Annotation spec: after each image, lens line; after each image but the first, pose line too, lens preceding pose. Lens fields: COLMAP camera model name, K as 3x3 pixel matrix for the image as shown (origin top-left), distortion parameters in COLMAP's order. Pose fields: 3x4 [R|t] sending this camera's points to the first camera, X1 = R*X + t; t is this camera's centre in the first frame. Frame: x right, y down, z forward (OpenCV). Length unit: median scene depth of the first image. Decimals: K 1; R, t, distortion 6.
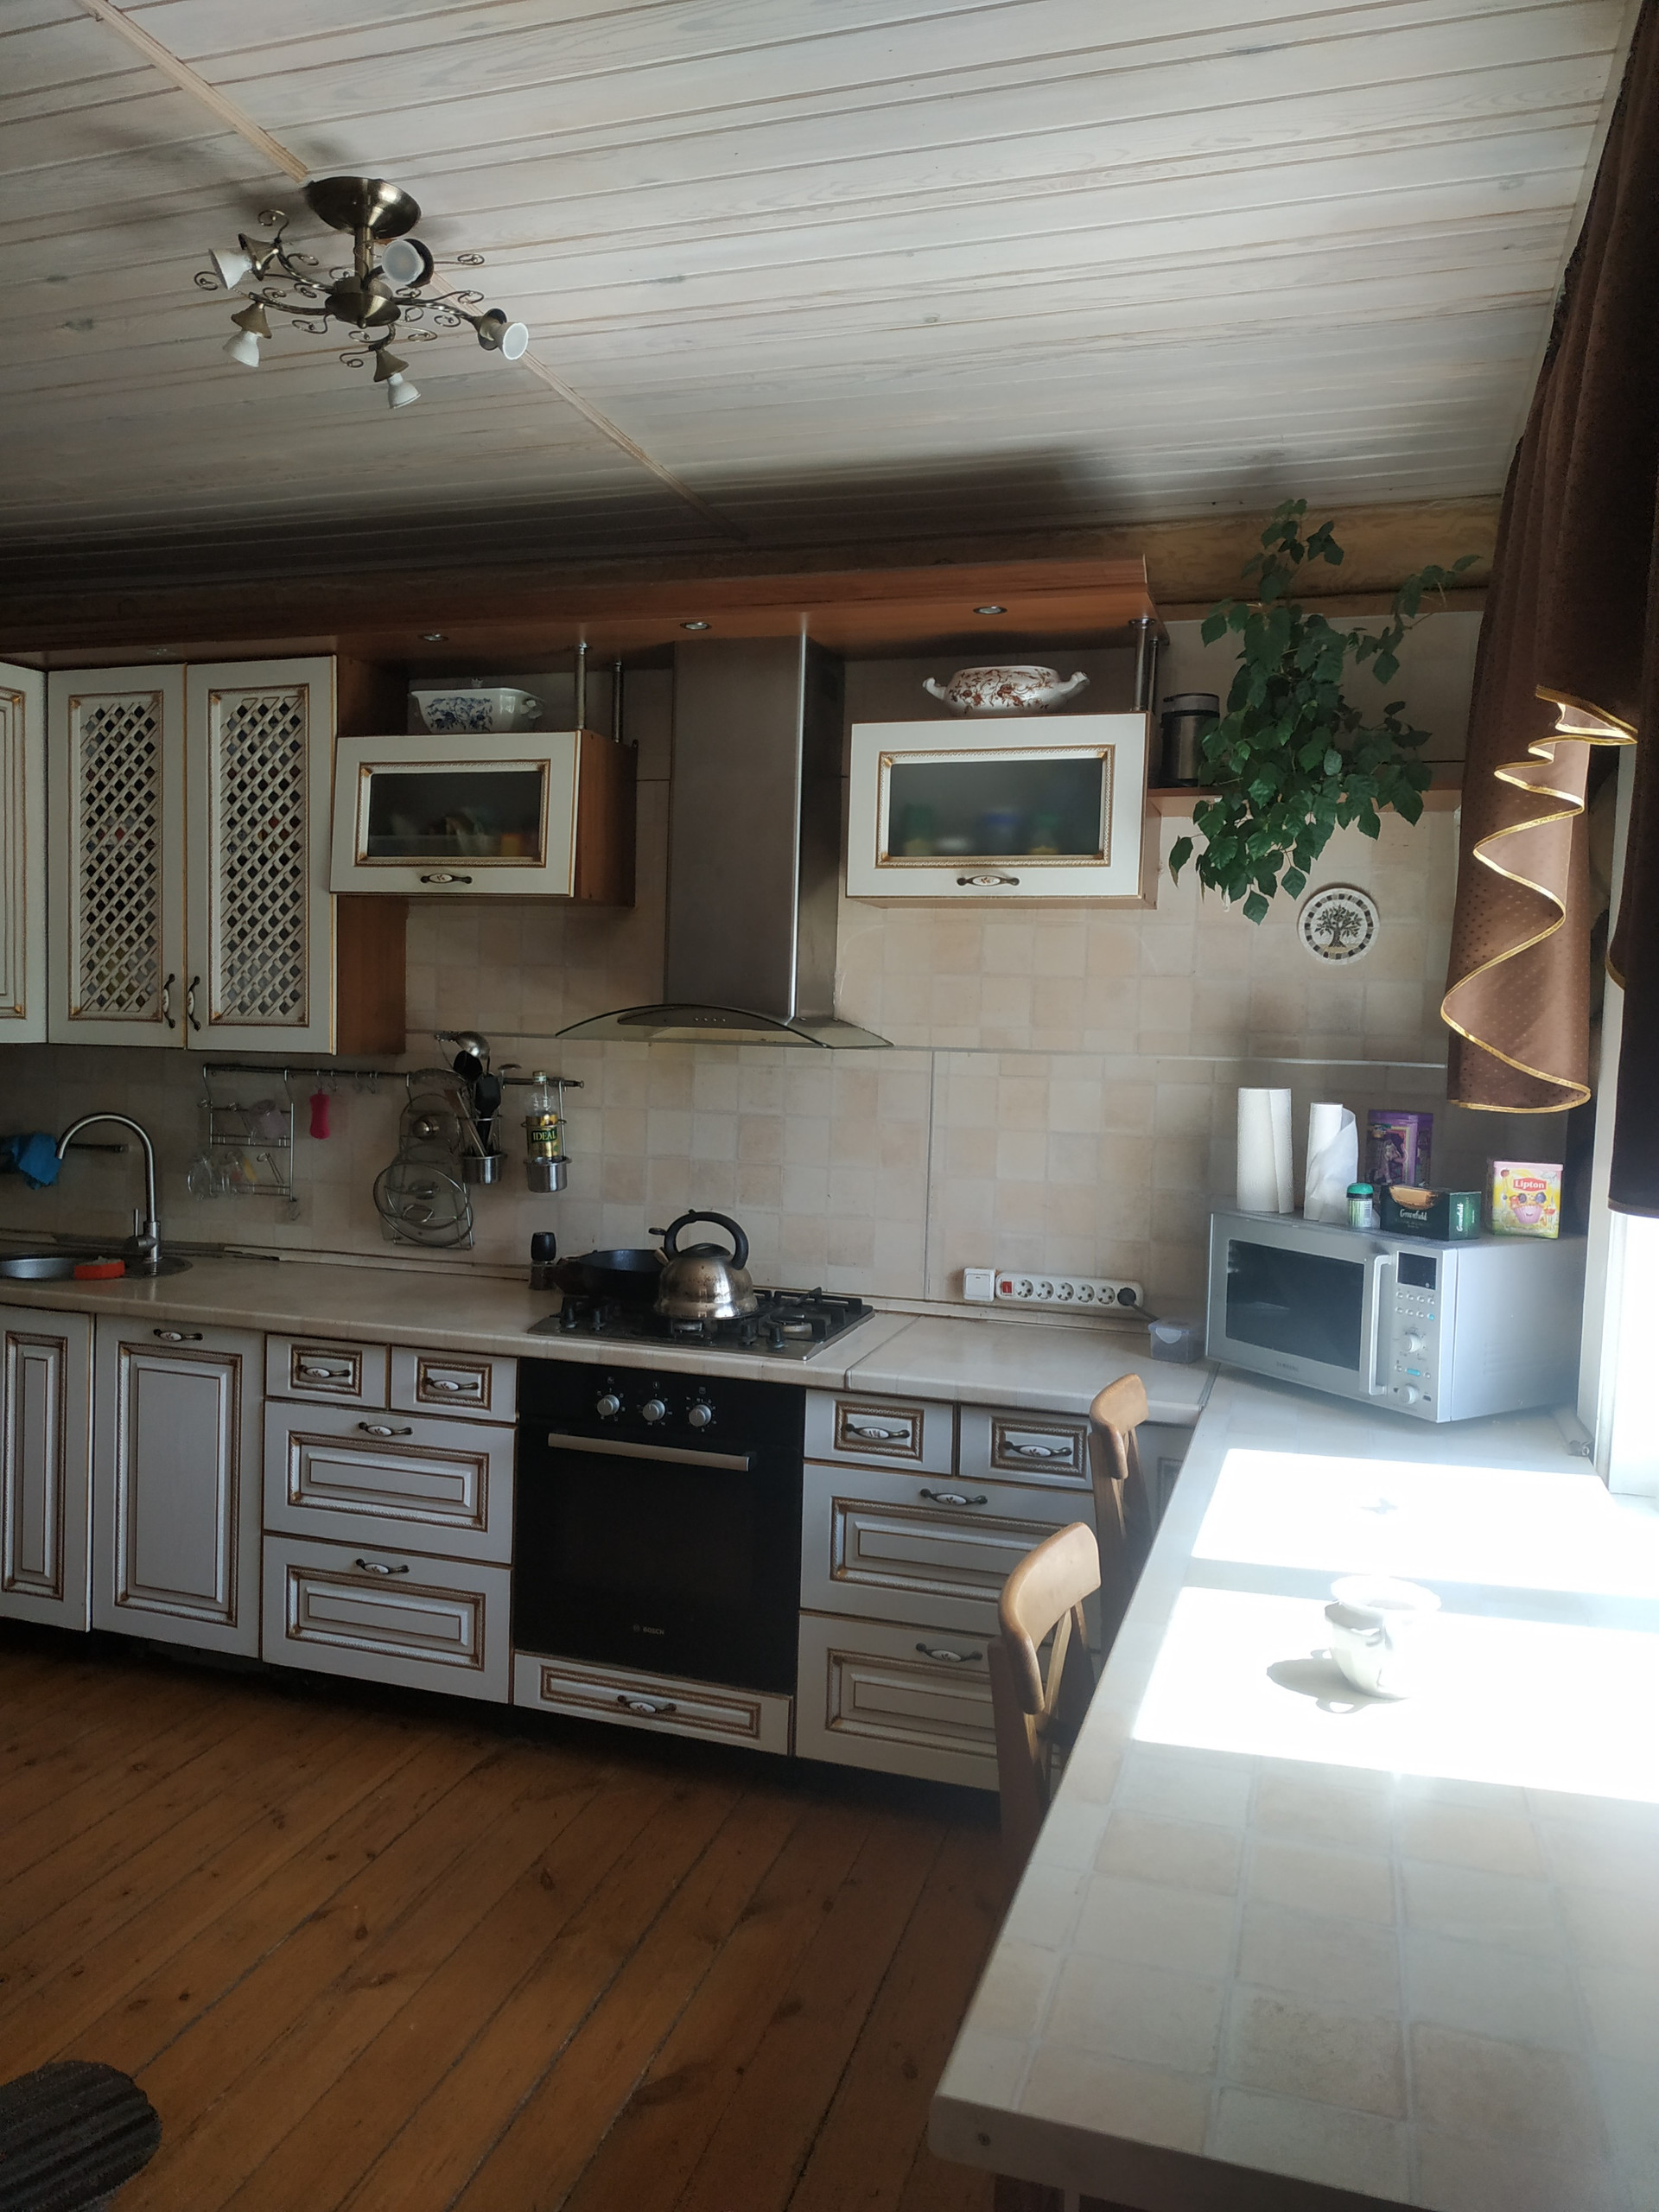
lens RADIAL K [[1654.9, 0, 829.0], [0, 1654.9, 1094.9], [0, 0, 1]] dist [0.002754, 0.000771]
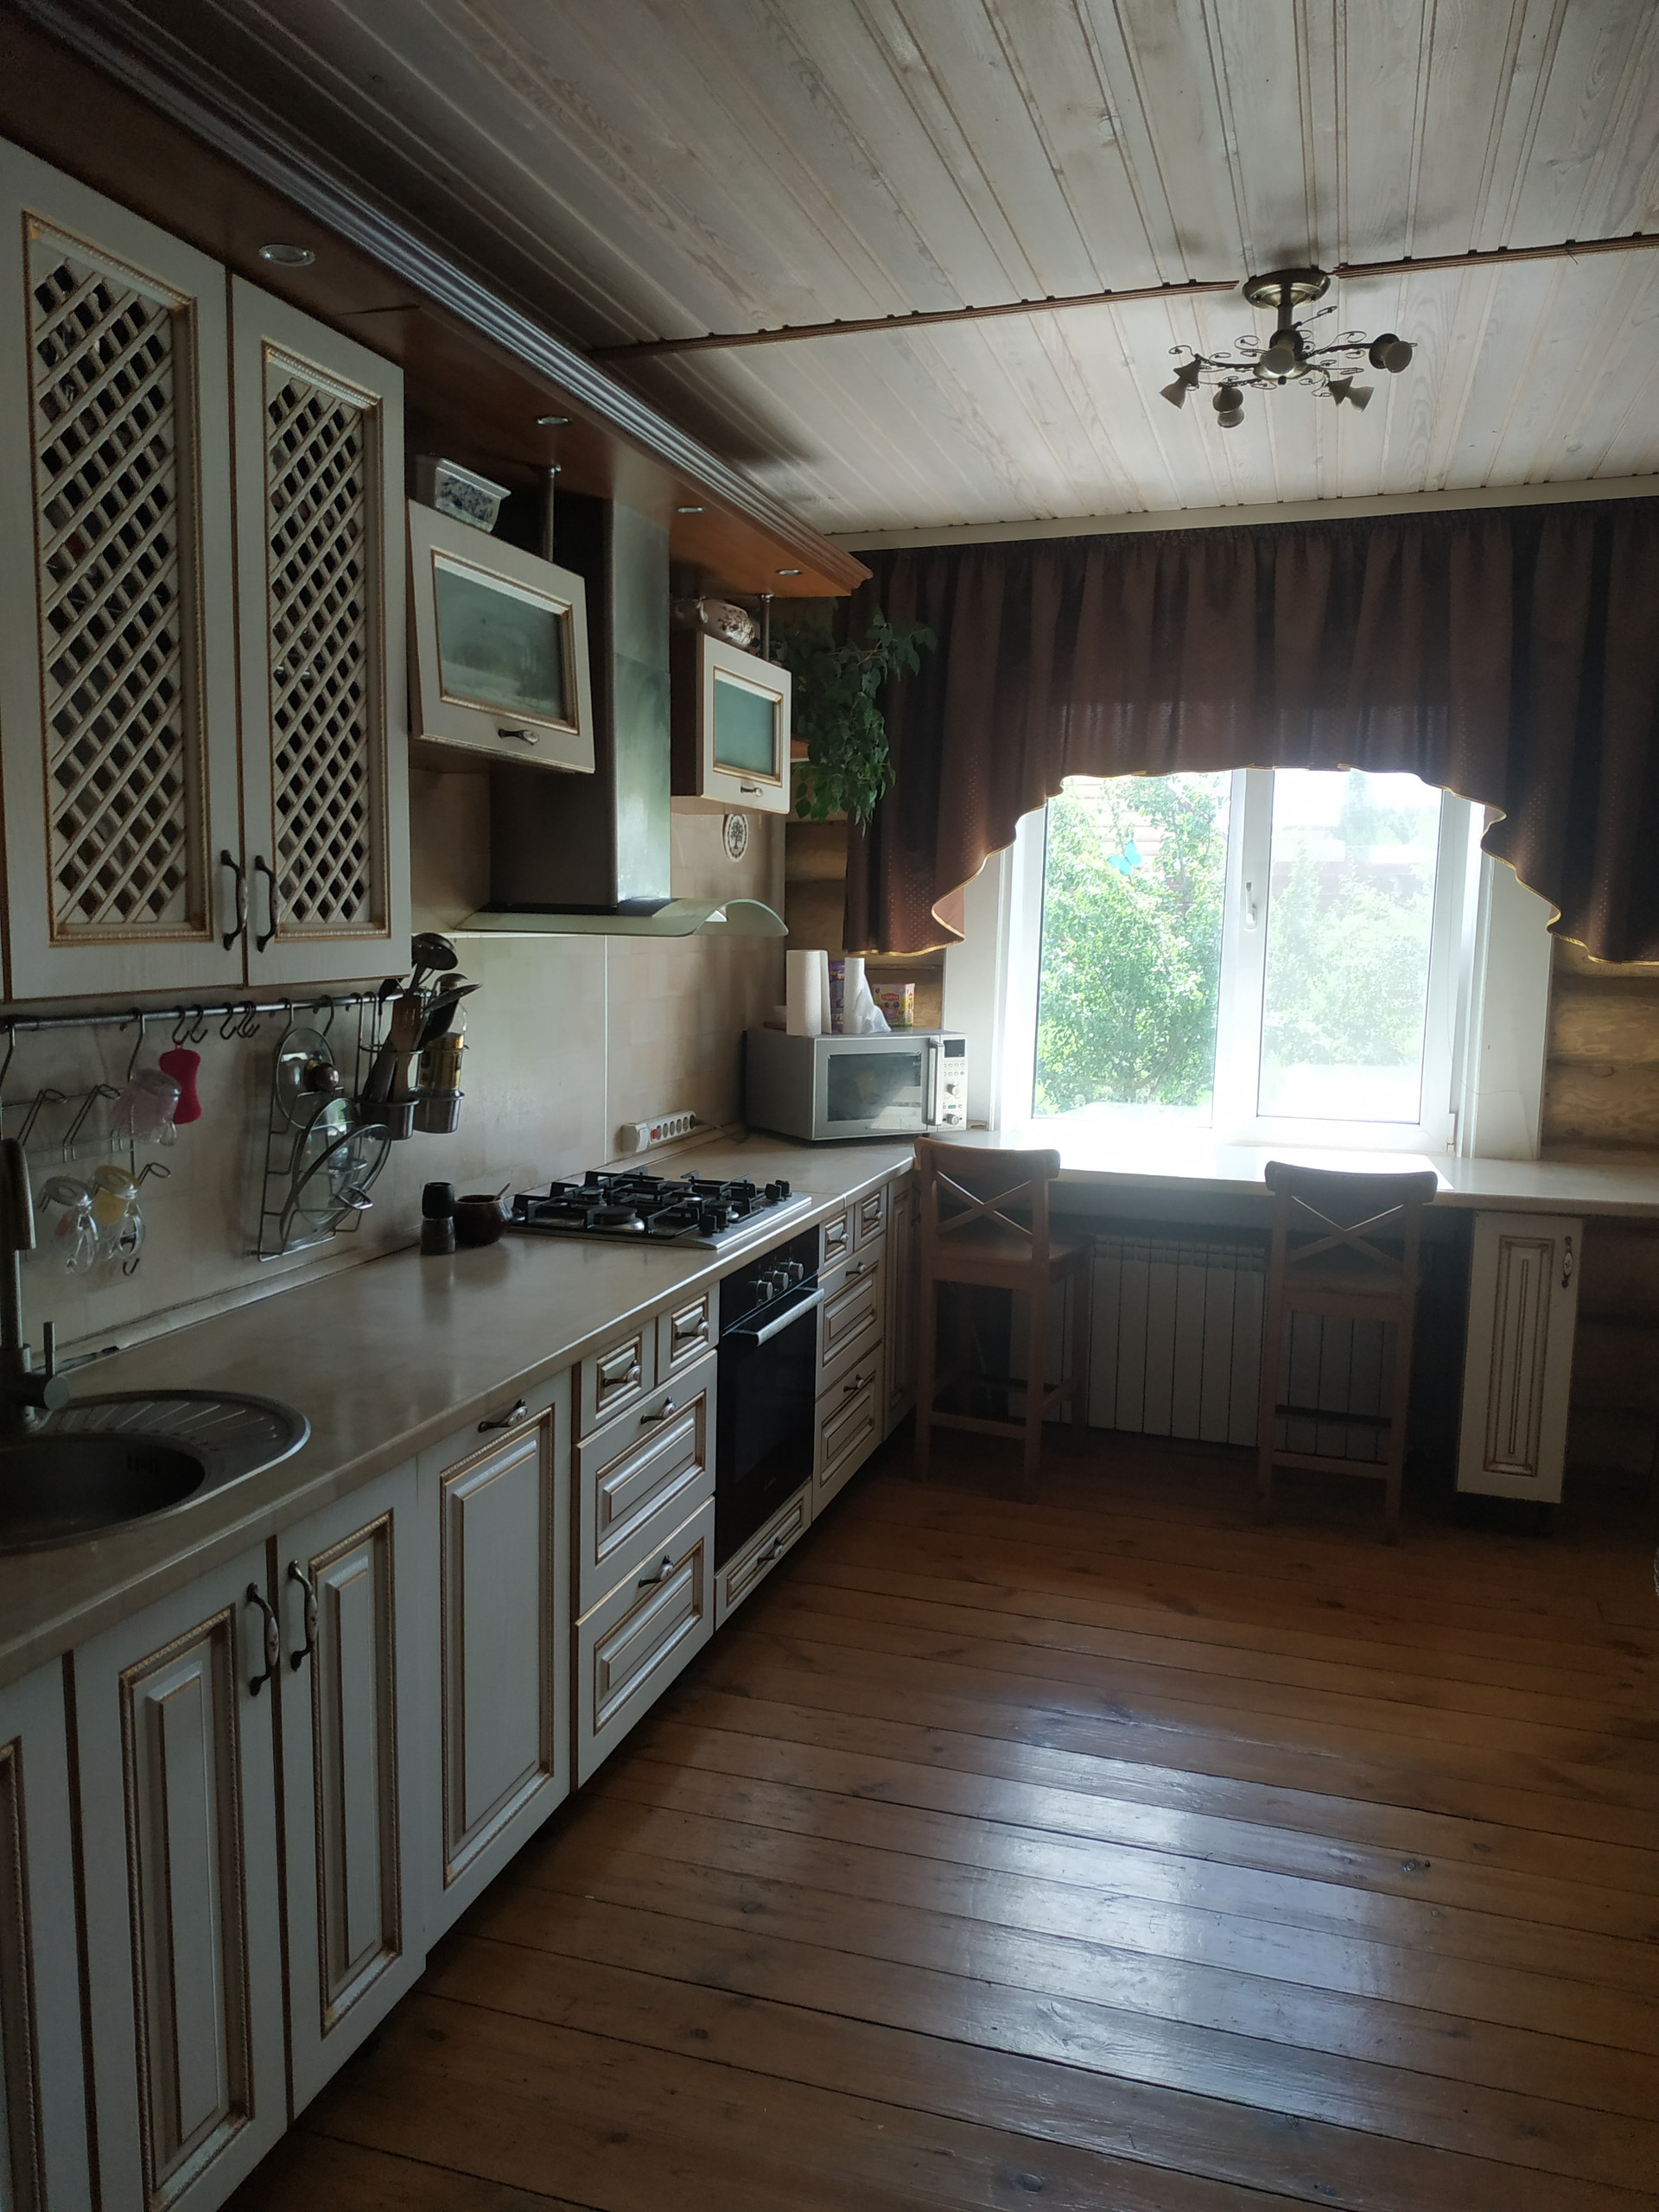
lens RADIAL K [[1593.5, 0, 824.7], [0, 1593.5, 1096.0], [0, 0, 1]] dist [-0.000053, -0.017520]
pose [[0.001567, -0.136539, 0.990633, -1.049184], [0.037893, 0.989931, 0.136382, -0.061900], [-0.999281, 0.037324, 0.006725, 0.904055]]
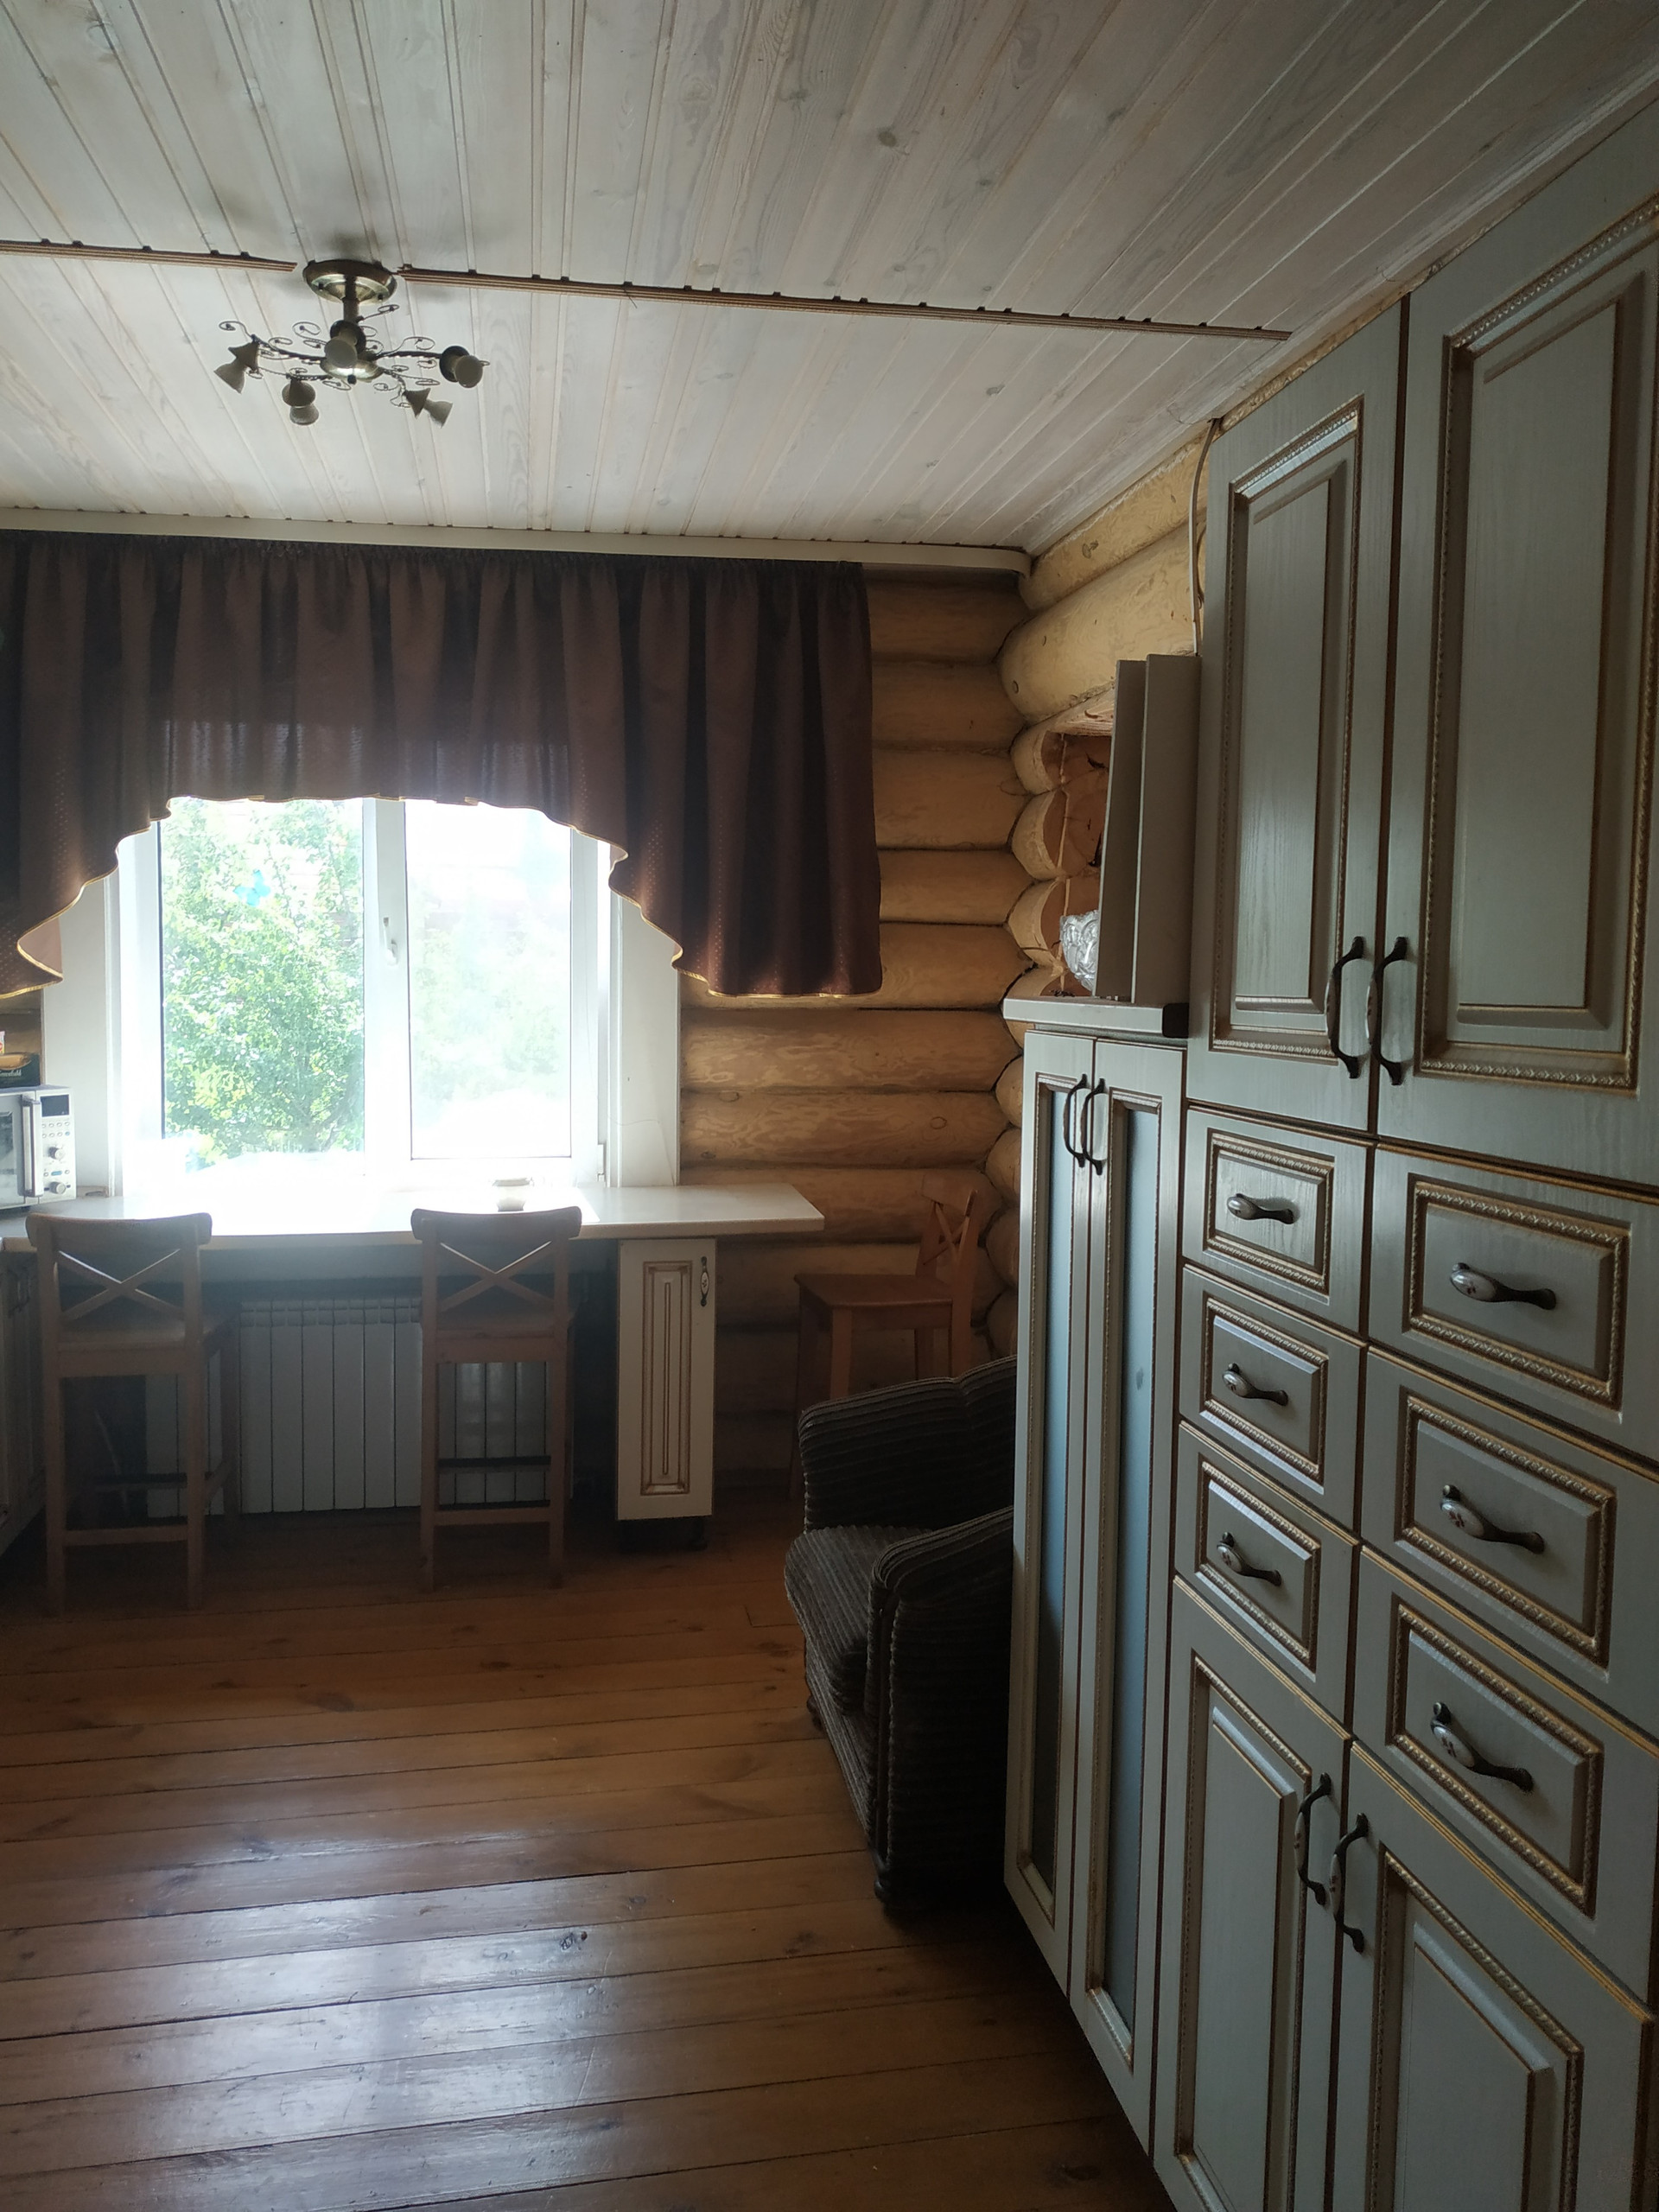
lens RADIAL K [[1602.3, 0, 829.5], [0, 1602.3, 1106.0], [0, 0, 1]] dist [0.042818, -0.078752]
pose [[-0.482227, -0.106315, 0.869571, -1.012485], [0.026458, 0.990389, 0.135758, -0.059718], [-0.875646, 0.088473, -0.474780, 0.863093]]
